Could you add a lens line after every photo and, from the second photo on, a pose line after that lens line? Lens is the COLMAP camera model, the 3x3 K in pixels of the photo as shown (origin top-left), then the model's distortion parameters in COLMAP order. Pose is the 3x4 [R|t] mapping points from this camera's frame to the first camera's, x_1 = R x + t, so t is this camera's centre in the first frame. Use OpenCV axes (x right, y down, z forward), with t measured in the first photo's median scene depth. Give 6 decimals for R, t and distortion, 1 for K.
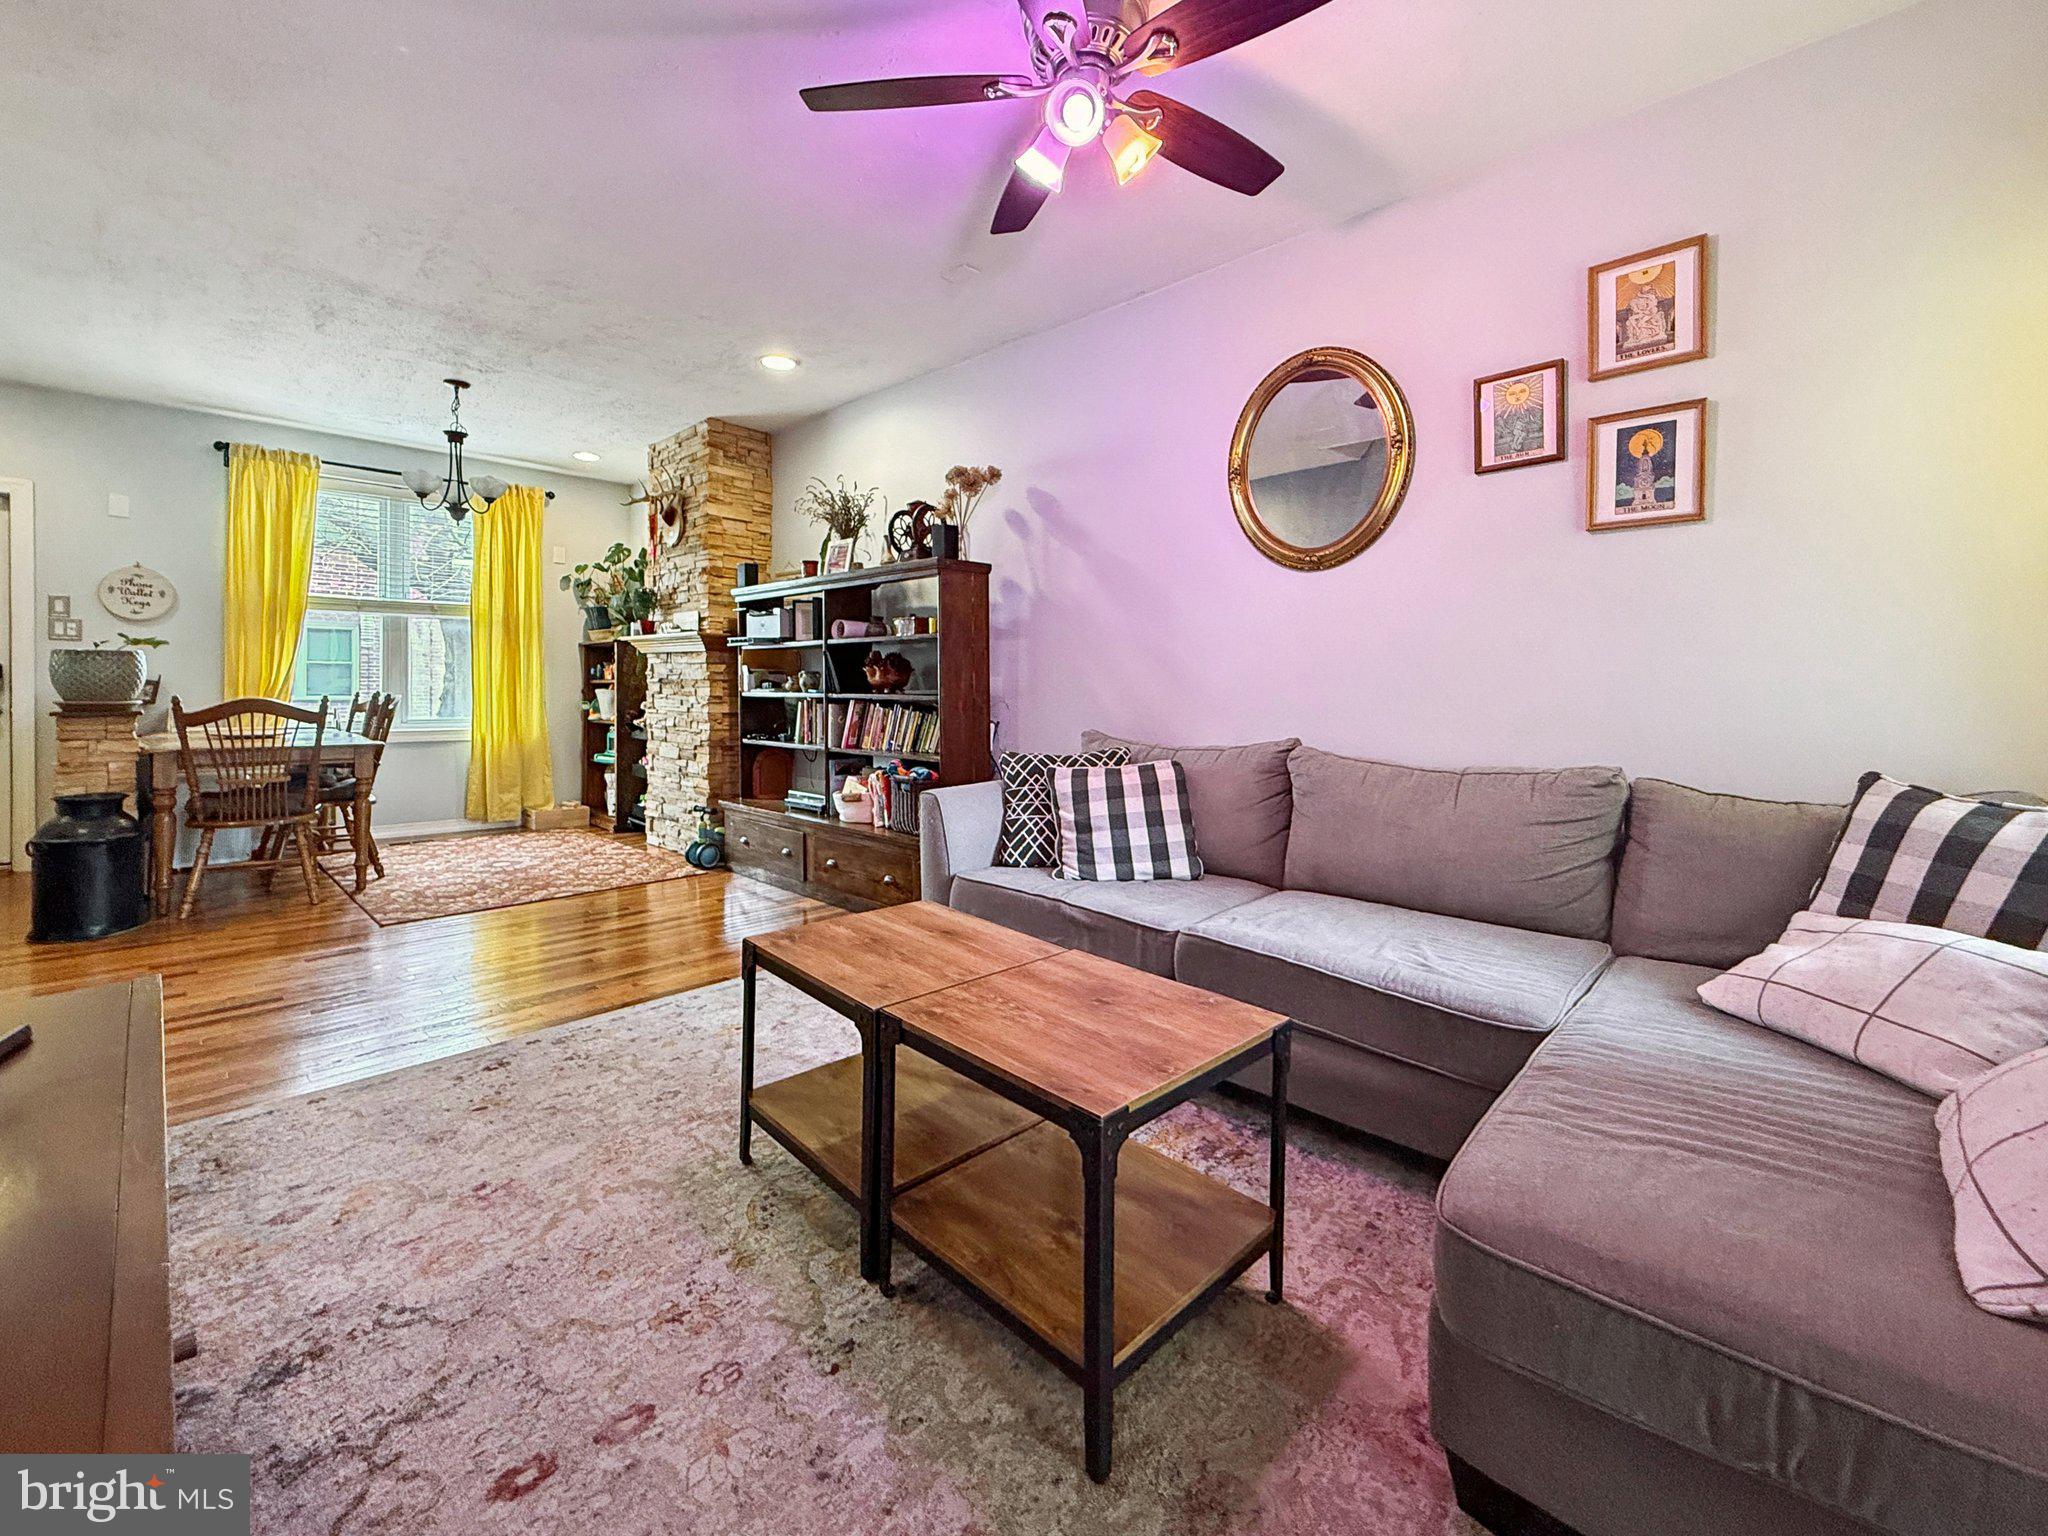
lens RADIAL K [[848.9, 0, 1011.6], [0, 848.9, 692.0], [0, 0, 1]] dist [-0.000367, -0.000024]
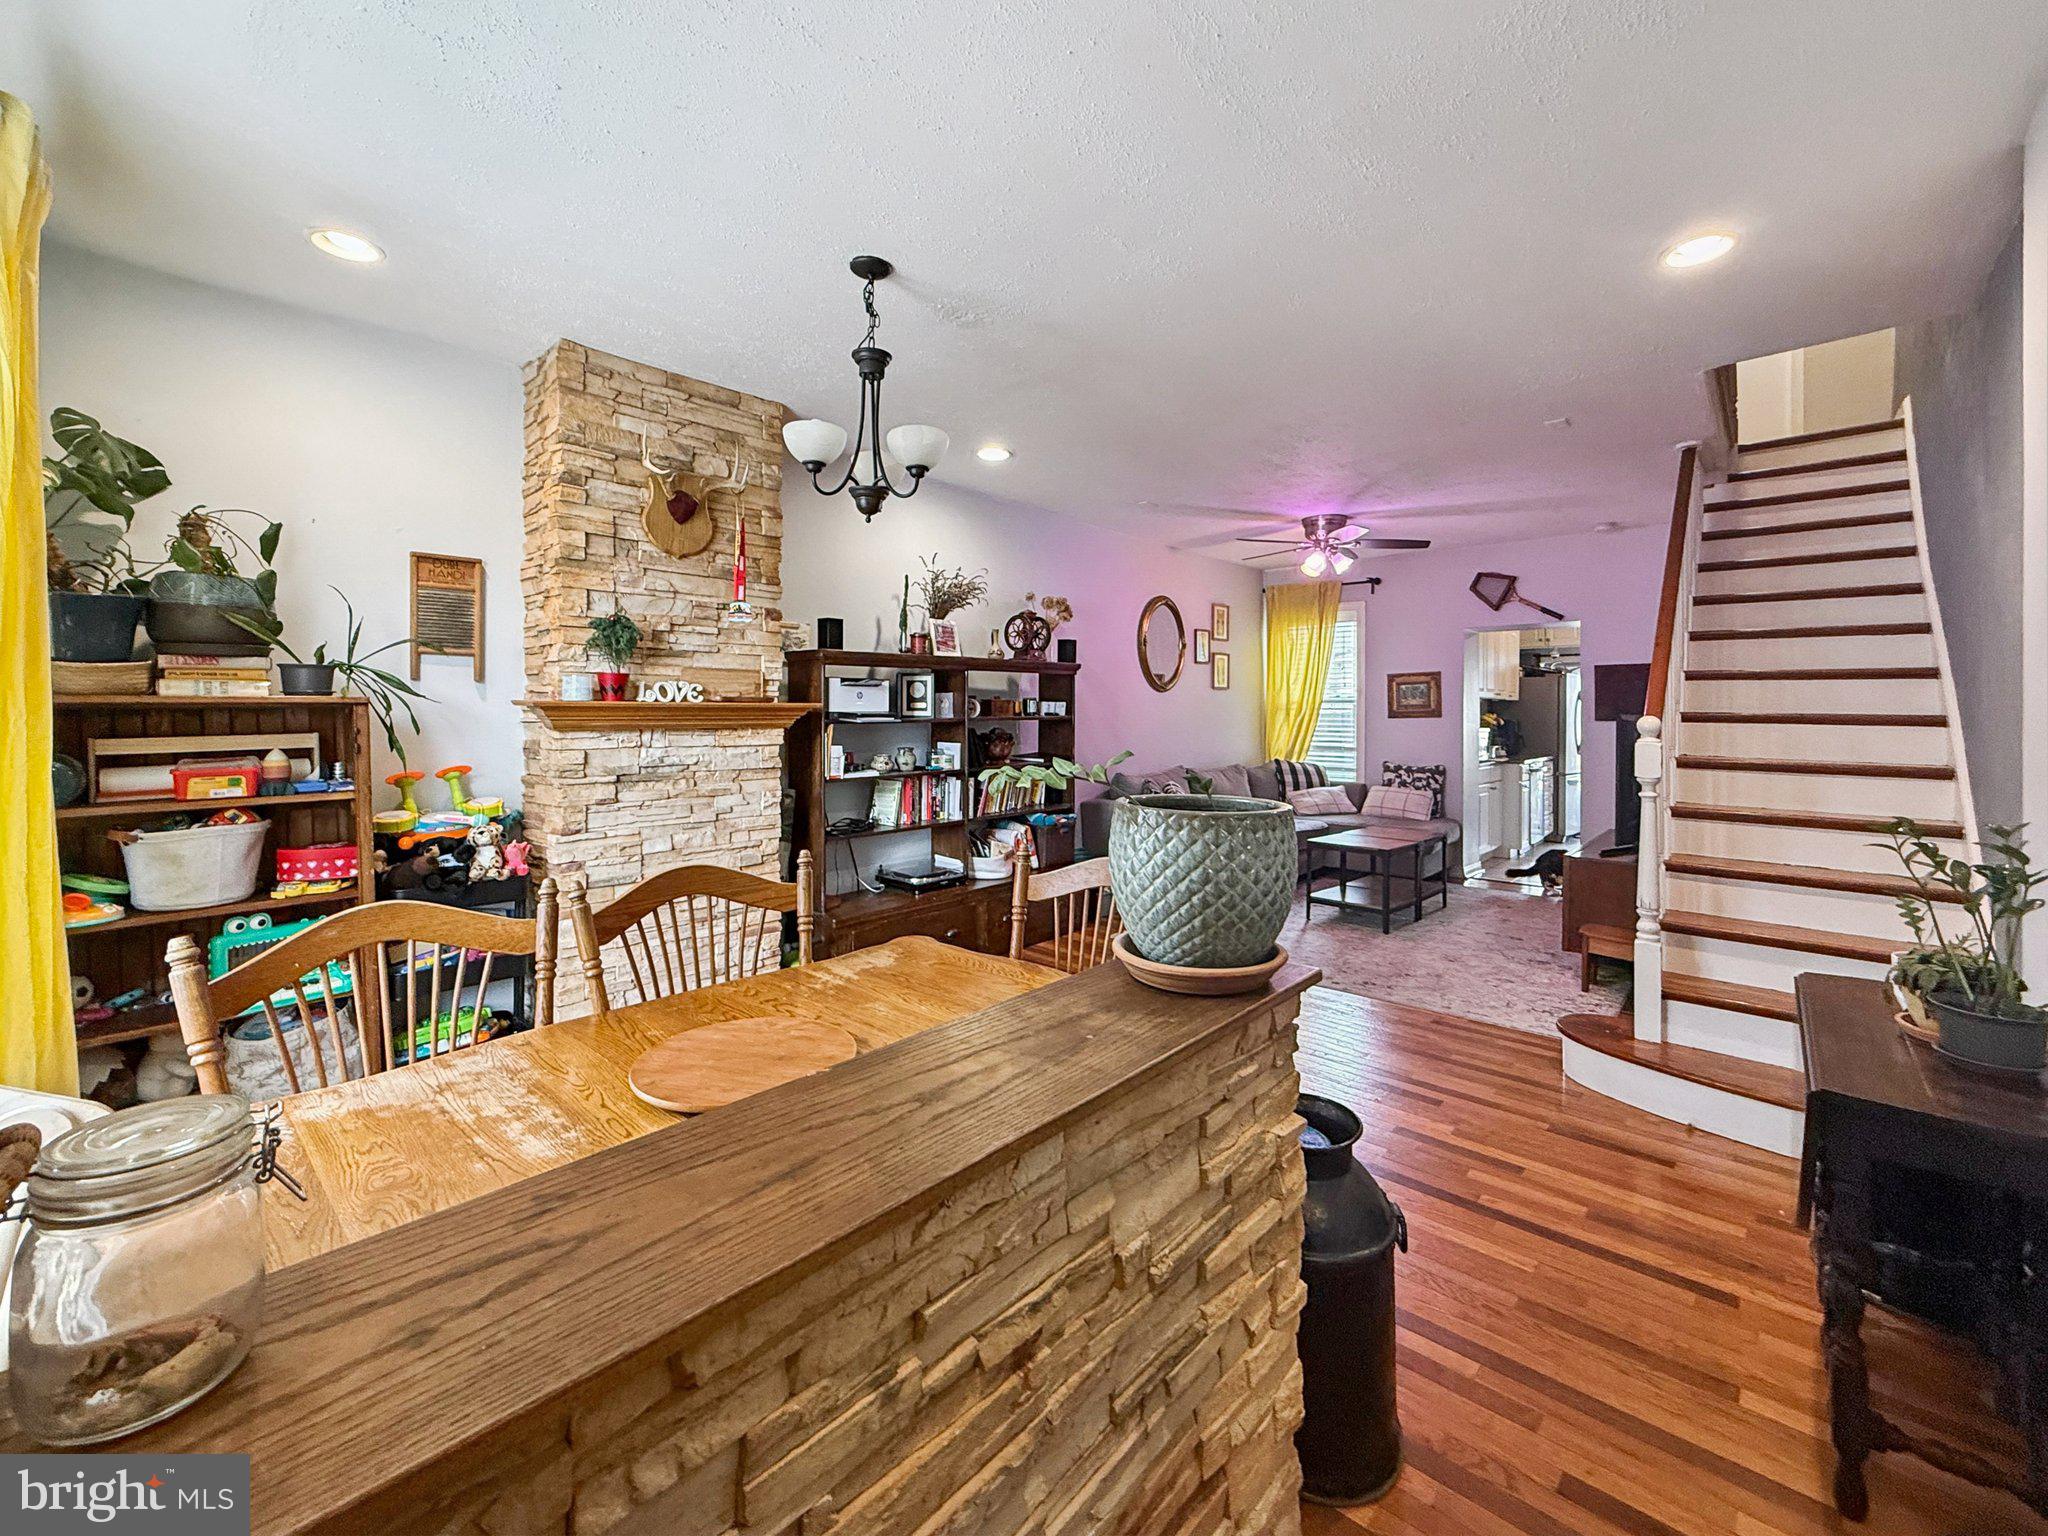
lens RADIAL K [[834.8, 0, 1014.5], [0, 834.8, 714.4], [0, 0, 1]] dist [-0.001740, -0.000077]
pose [[-0.018436, -0.015843, 0.999705, -1.216358], [0.007307, 0.999846, 0.015980, -0.078804], [-0.999803, 0.007599, -0.018317, 0.926773]]
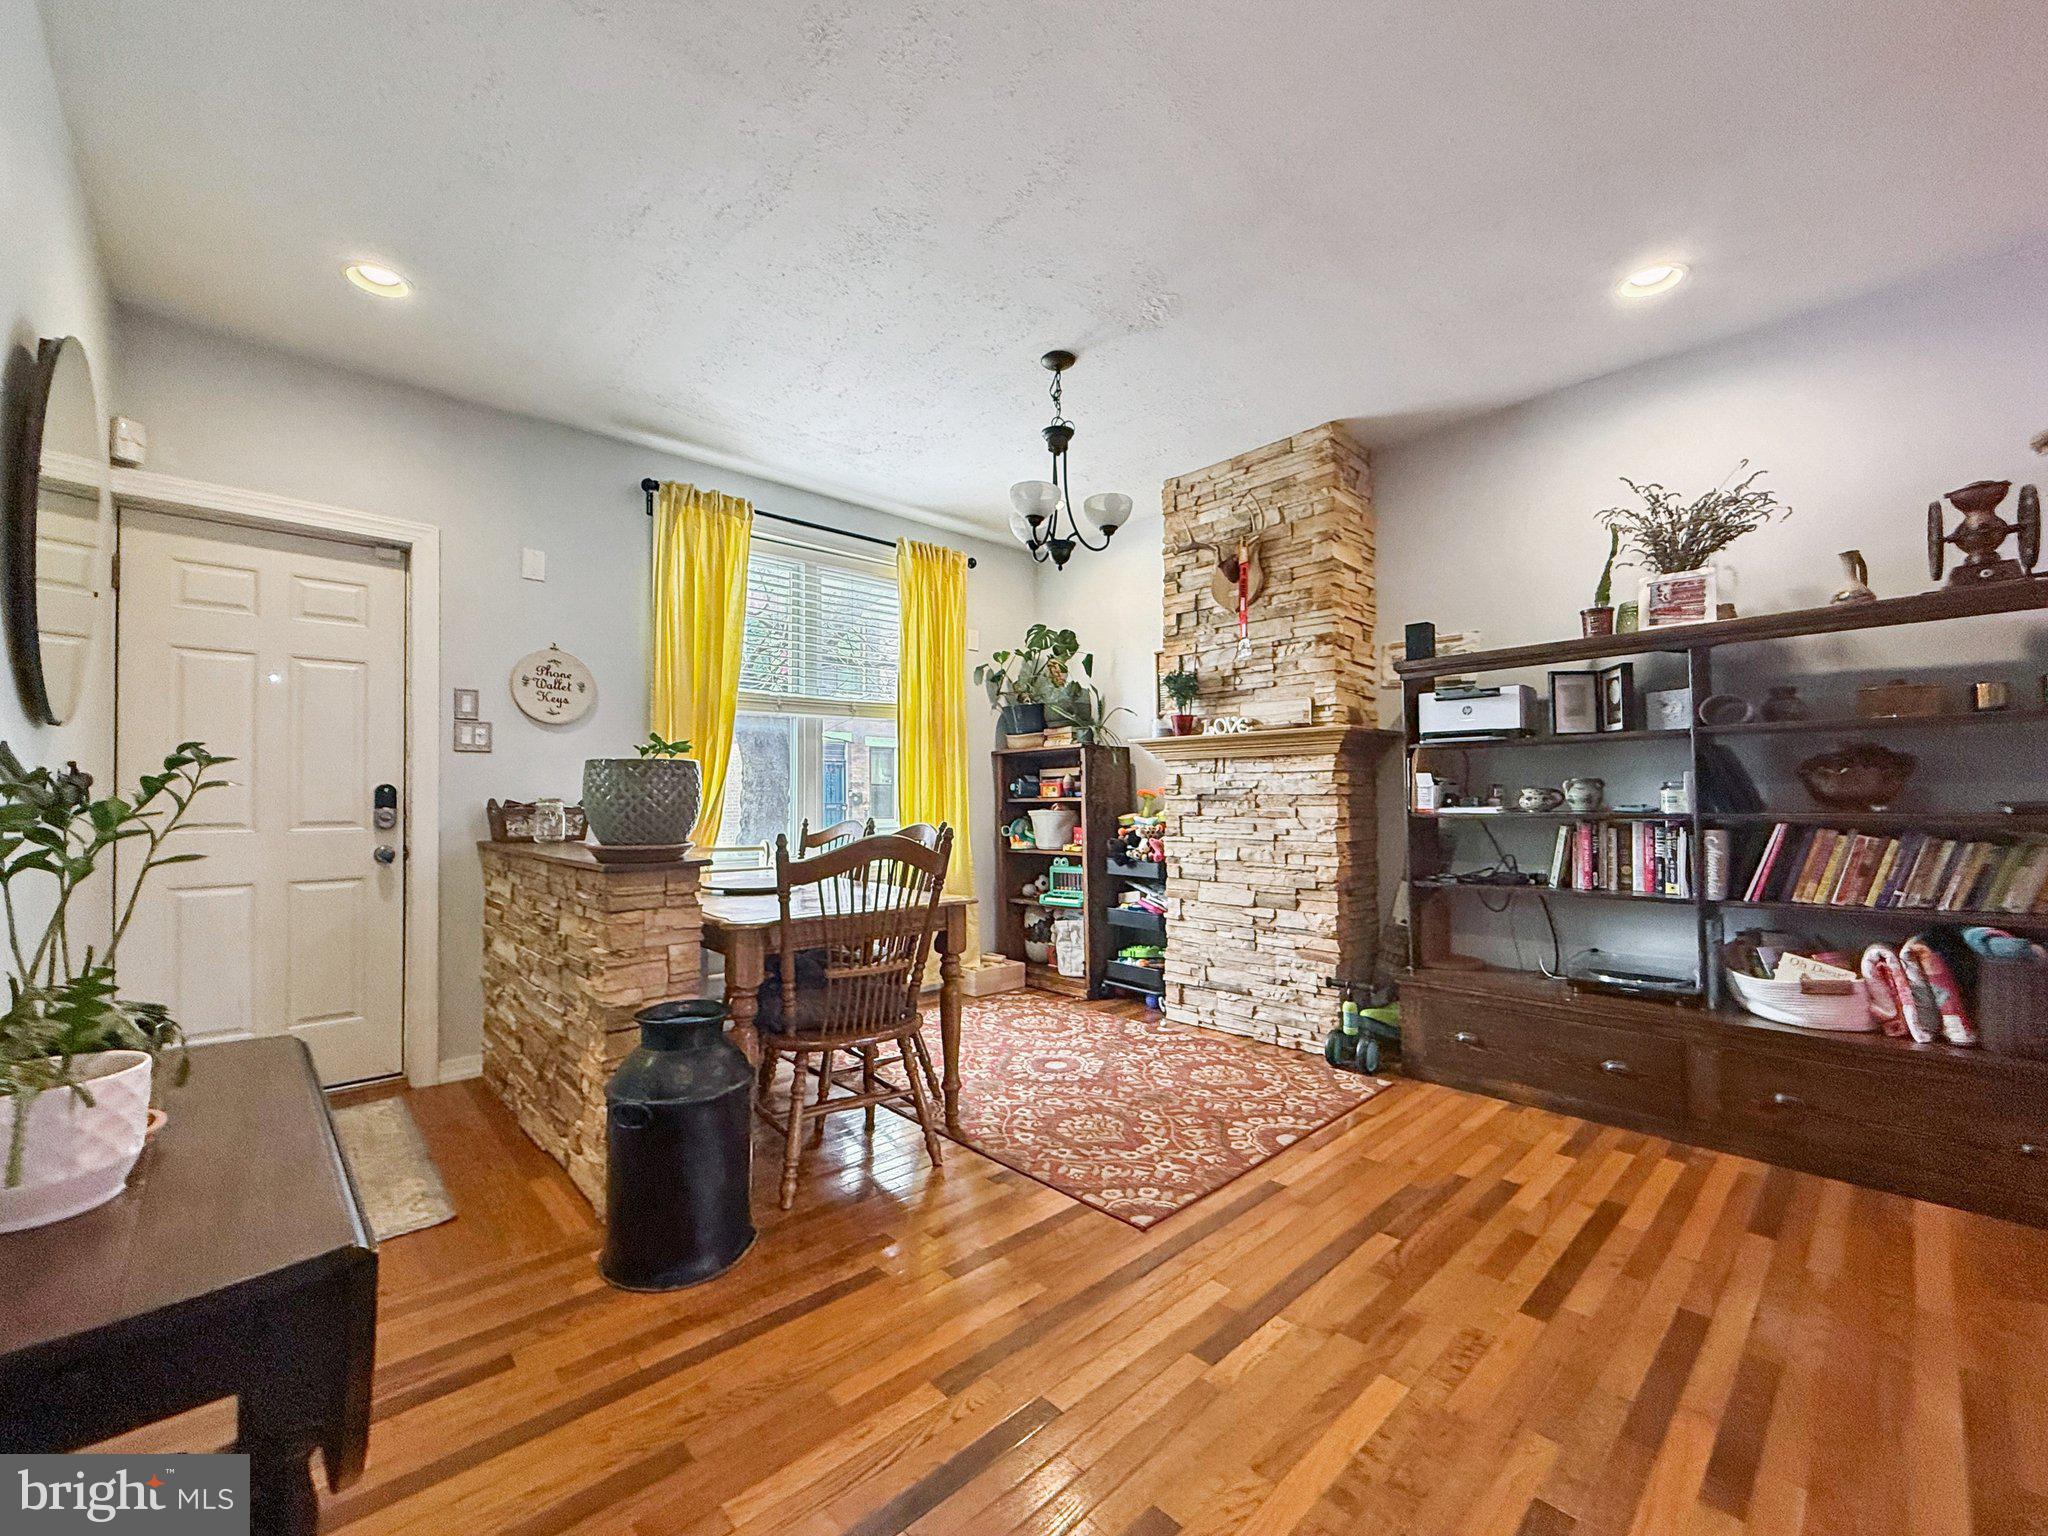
lens RADIAL K [[821.6, 0, 1026.0], [0, 821.6, 781.1], [0, 0, 1]] dist [0.001154, 0.000387]
pose [[0.998653, -0.016010, -0.049361, -0.658954], [0.014589, 0.999472, -0.029018, -0.011074], [0.049800, 0.028259, 0.998359, 0.360640]]
